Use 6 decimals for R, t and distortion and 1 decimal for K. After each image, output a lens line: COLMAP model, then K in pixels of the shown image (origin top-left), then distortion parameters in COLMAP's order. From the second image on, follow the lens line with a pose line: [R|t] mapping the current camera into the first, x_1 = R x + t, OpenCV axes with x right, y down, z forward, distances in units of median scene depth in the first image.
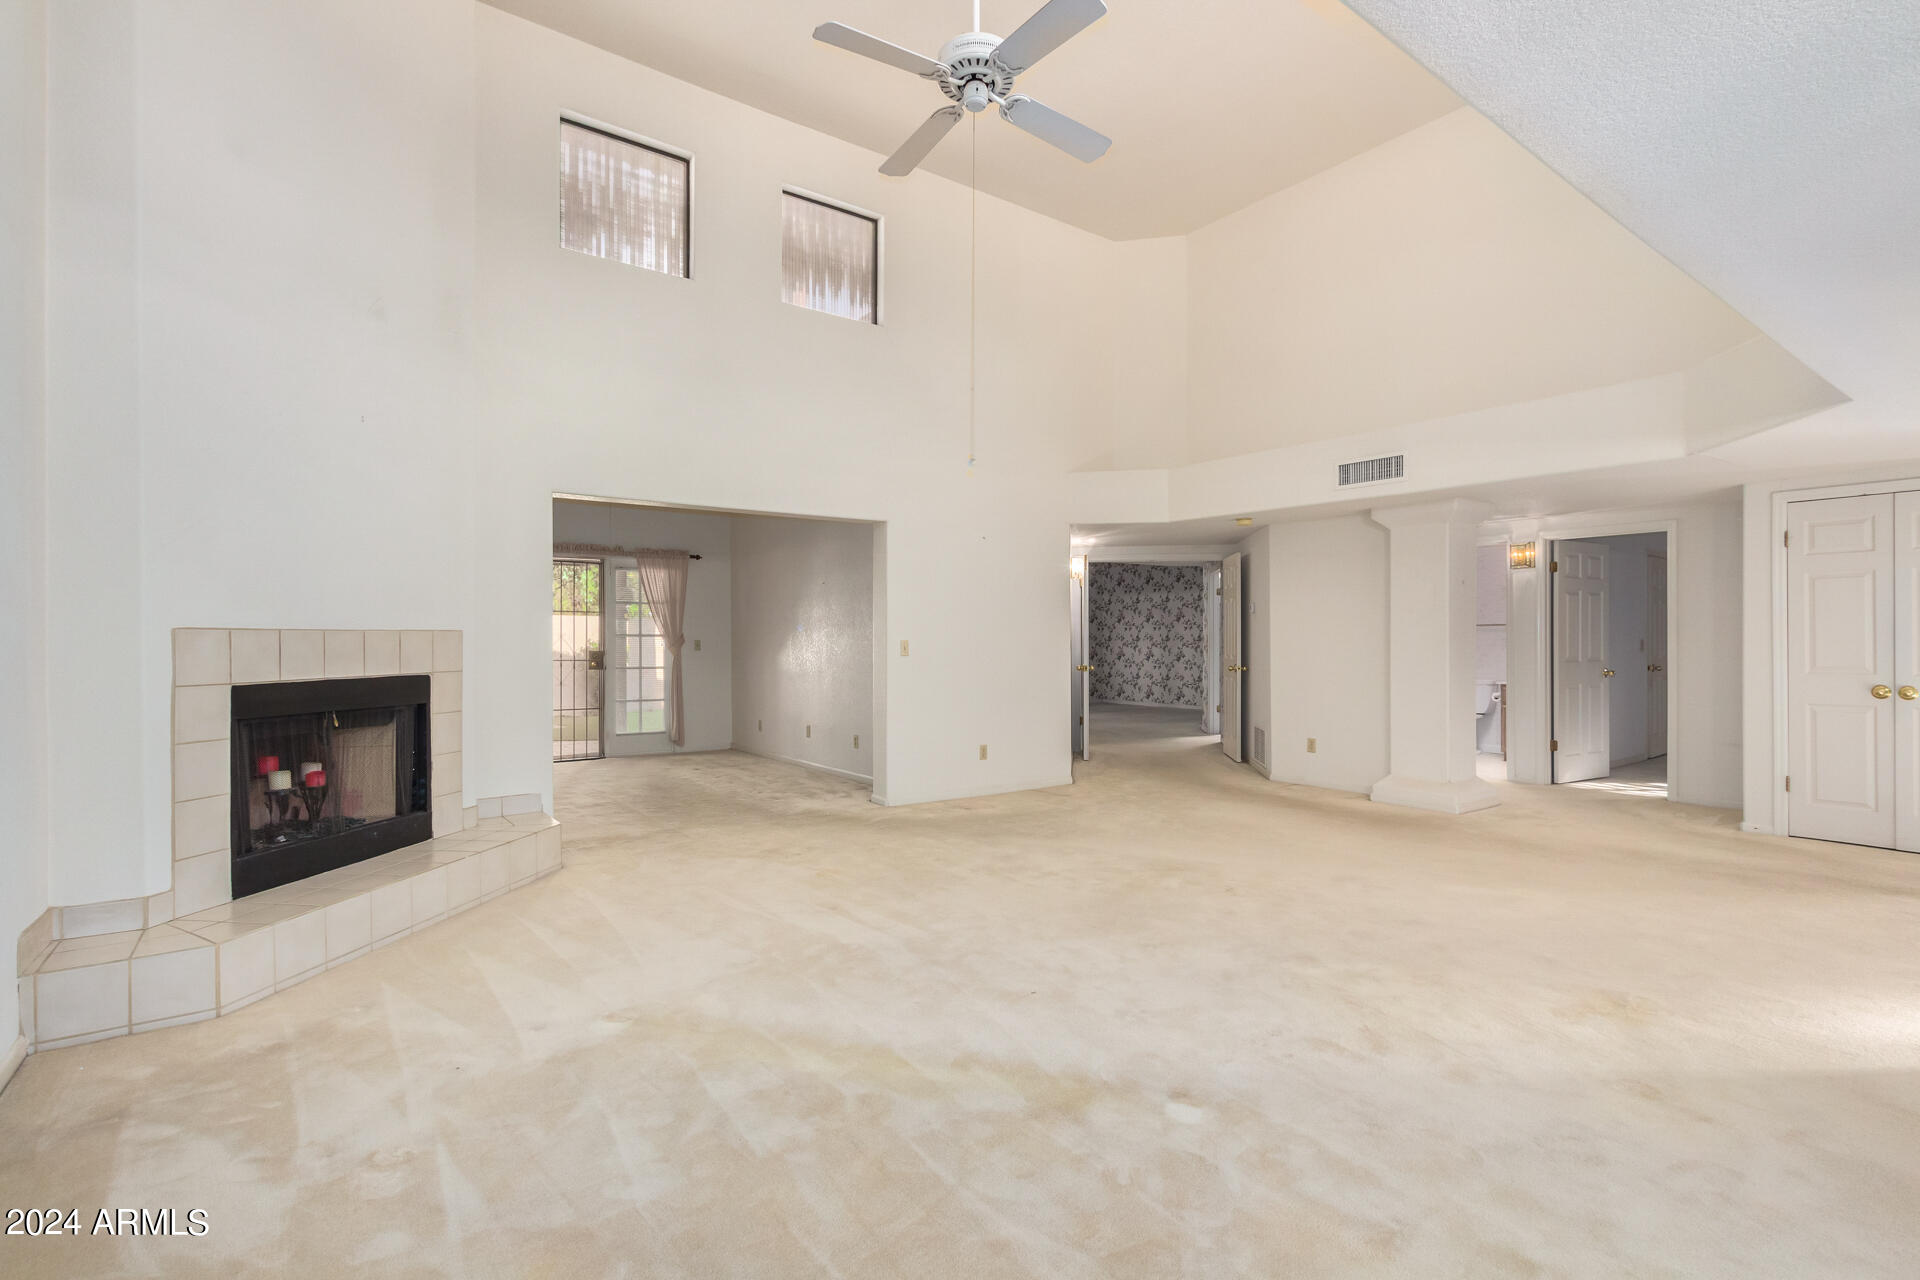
lens RADIAL K [[889.6, 0, 954.8], [0, 889.6, 644.0], [0, 0, 1]] dist [0.004379, -0.000303]
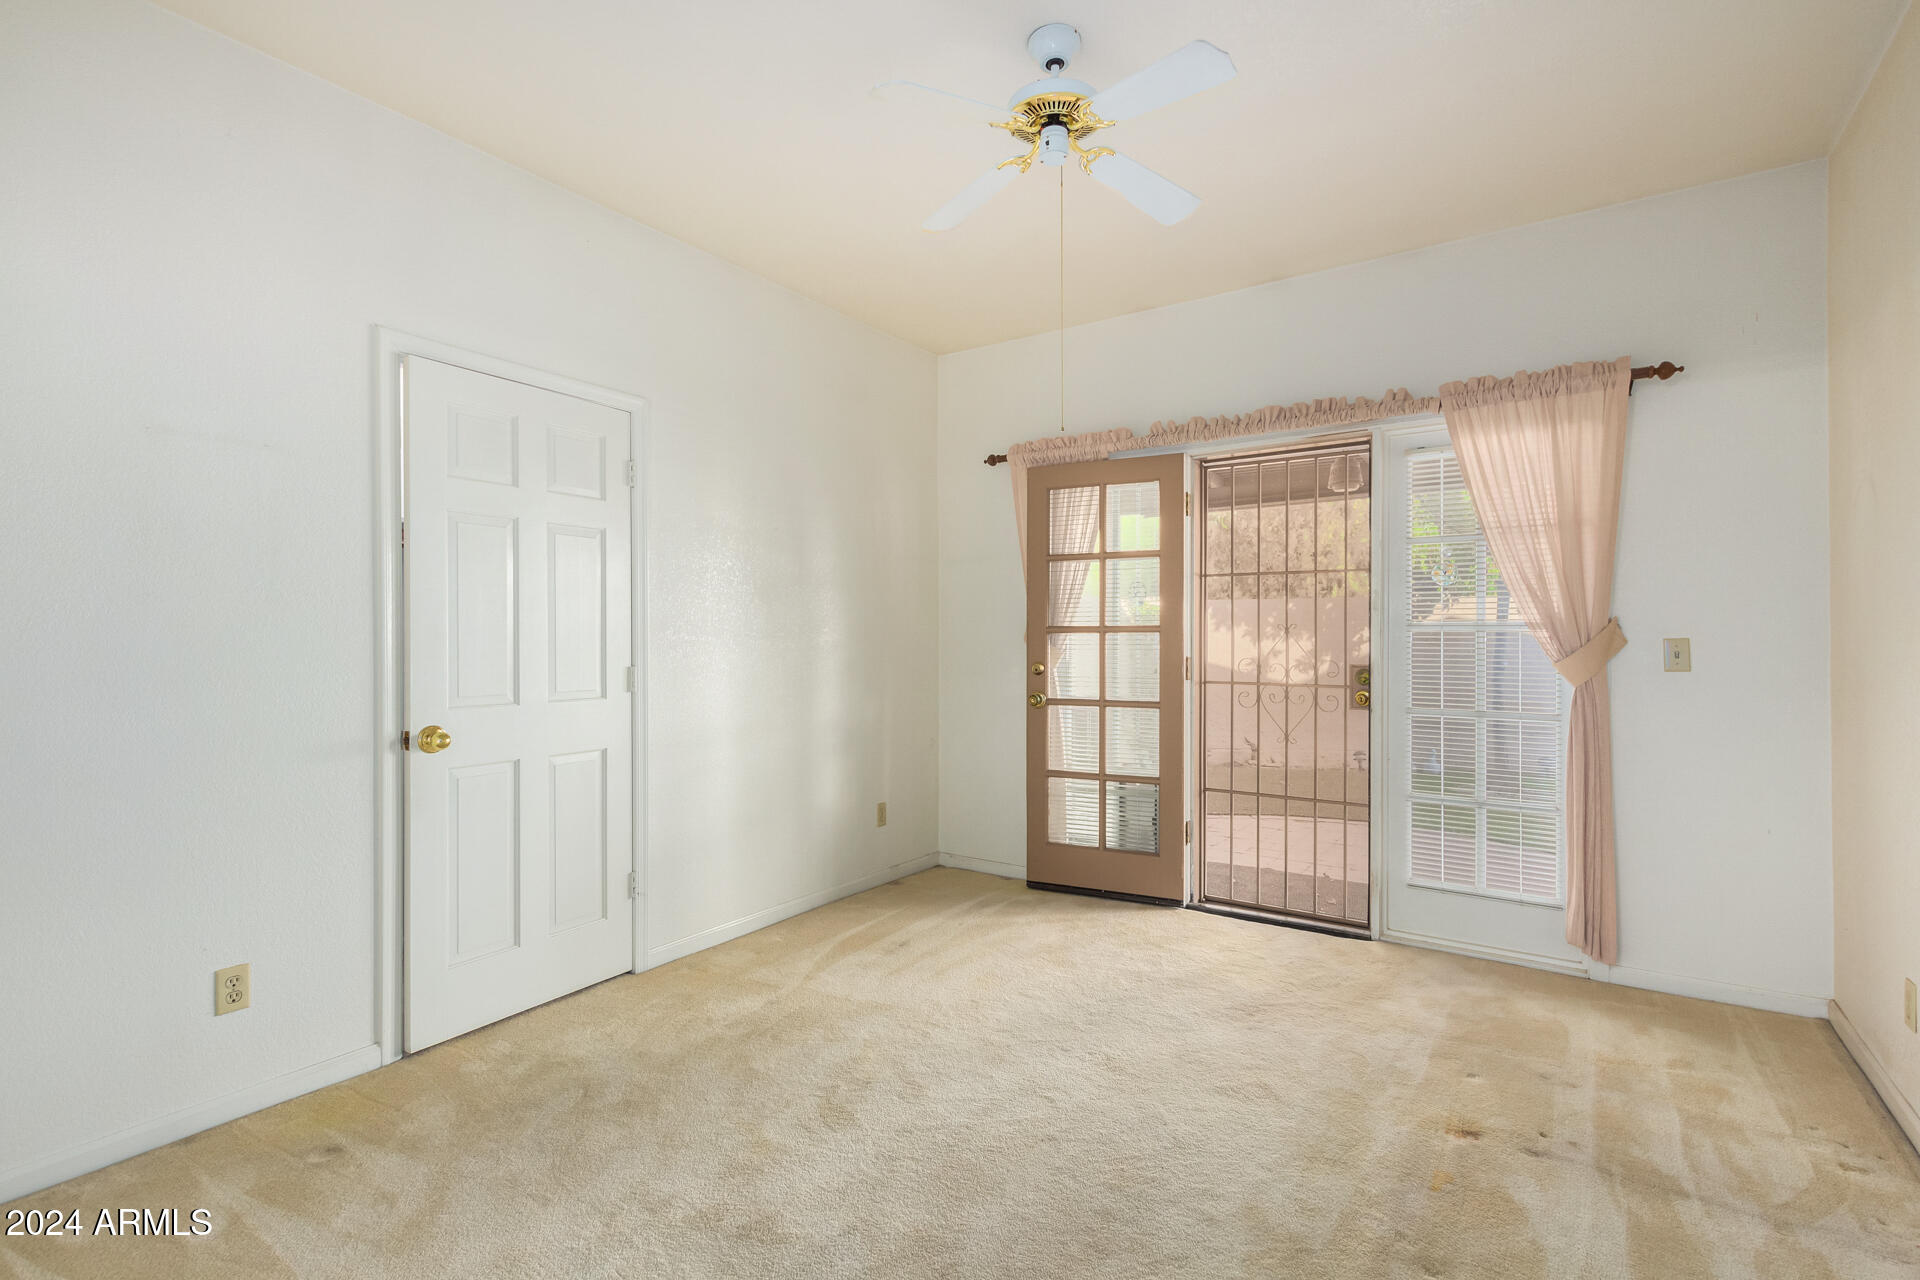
lens RADIAL K [[889.6, 0, 961.1], [0, 889.6, 636.0], [0, 0, 1]] dist [0.004379, -0.000303]
pose [[0.331708, 0.000219, -0.943382, -0.134892], [-0.002371, 0.999997, -0.000601, -0.007885], [0.943379, 0.002436, 0.331707, 1.155653]]
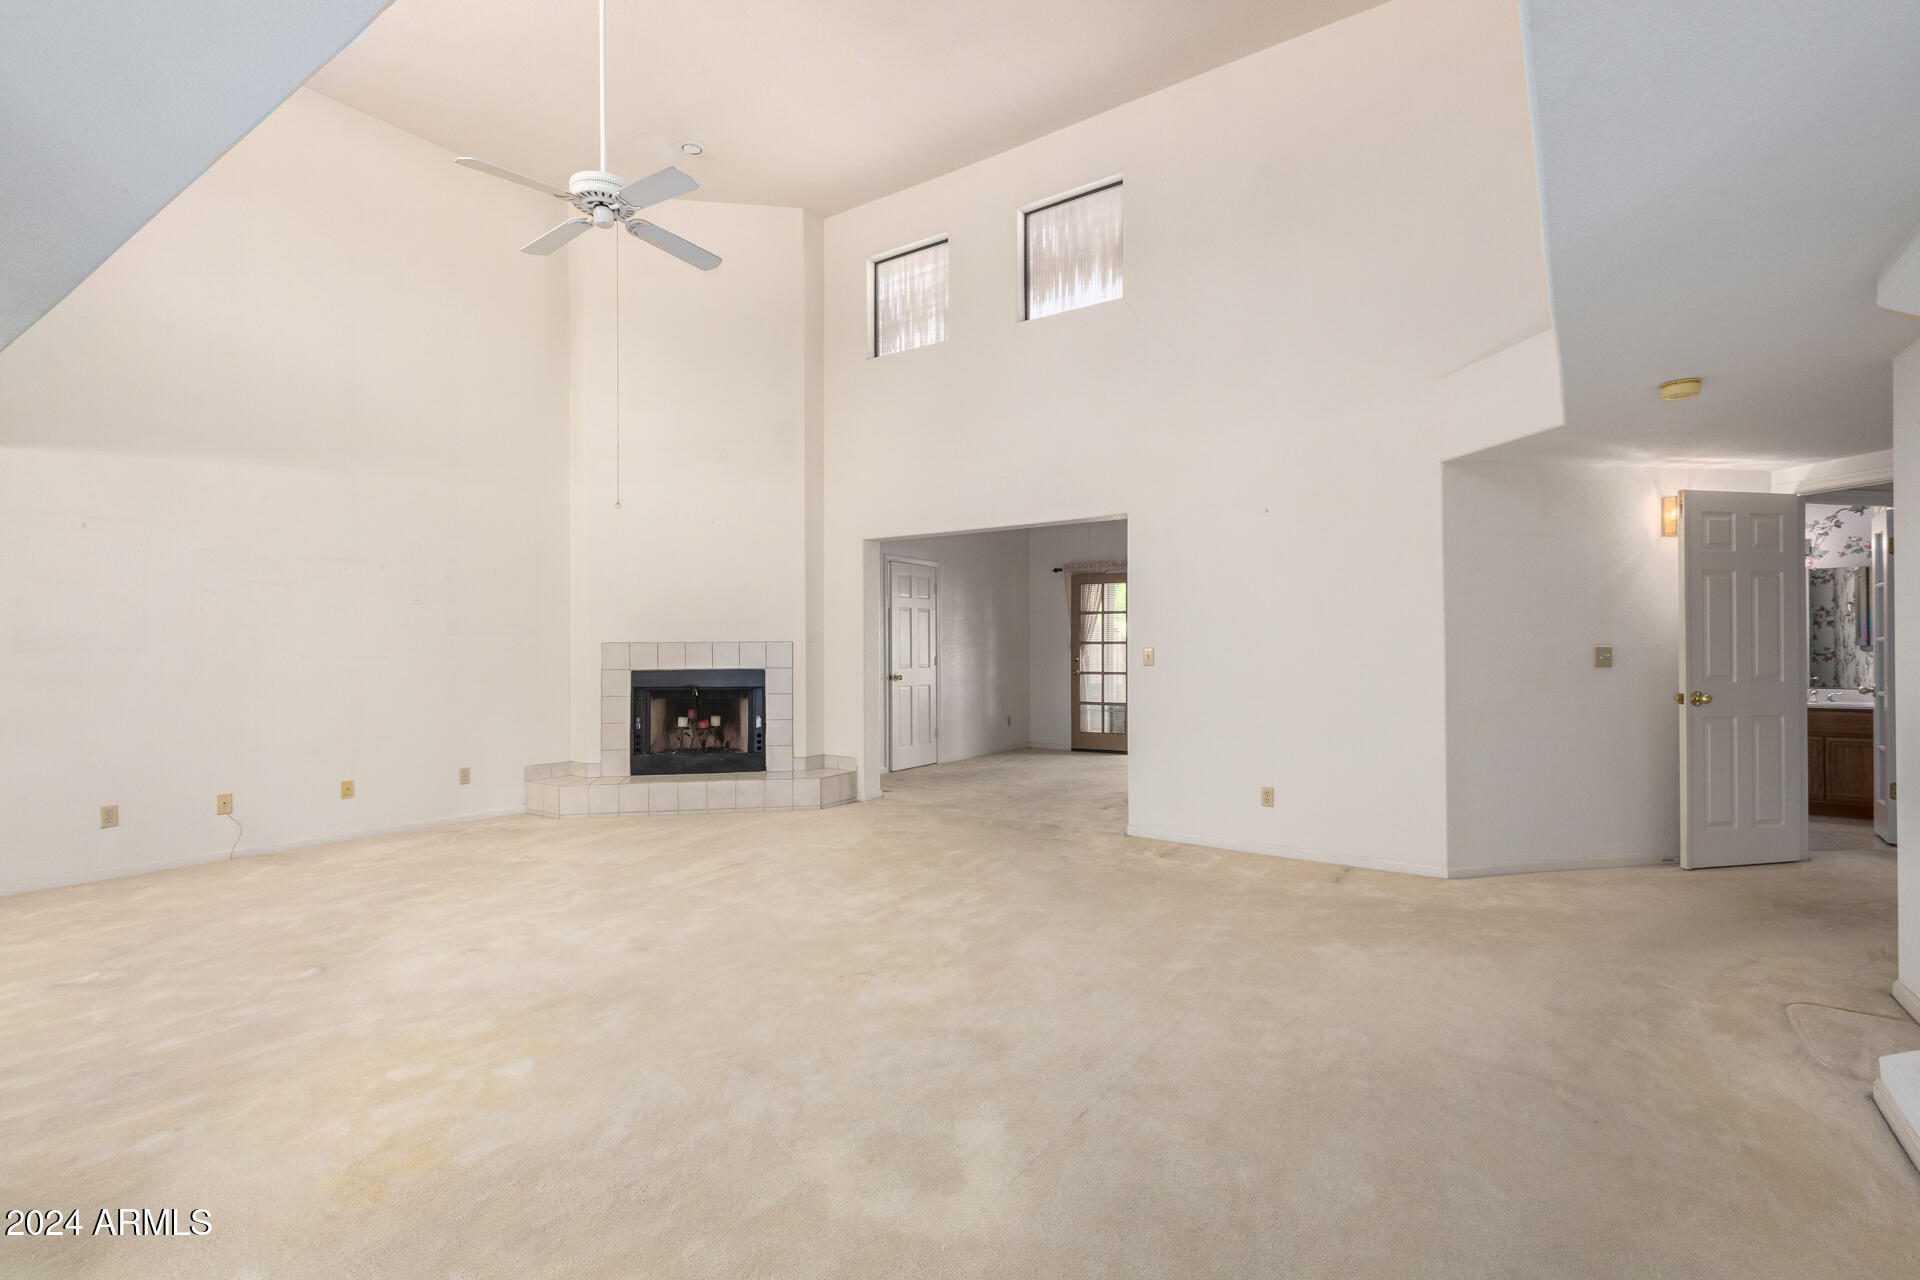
lens RADIAL K [[889.6, 0, 948.7], [0, 889.6, 645.2], [0, 0, 1]] dist [0.004379, -0.000303]
pose [[0.314767, -0.001588, -0.949168, 0.828230], [-0.002458, 0.999994, -0.002488, -0.004227], [0.949166, 0.003117, 0.314761, 0.642602]]
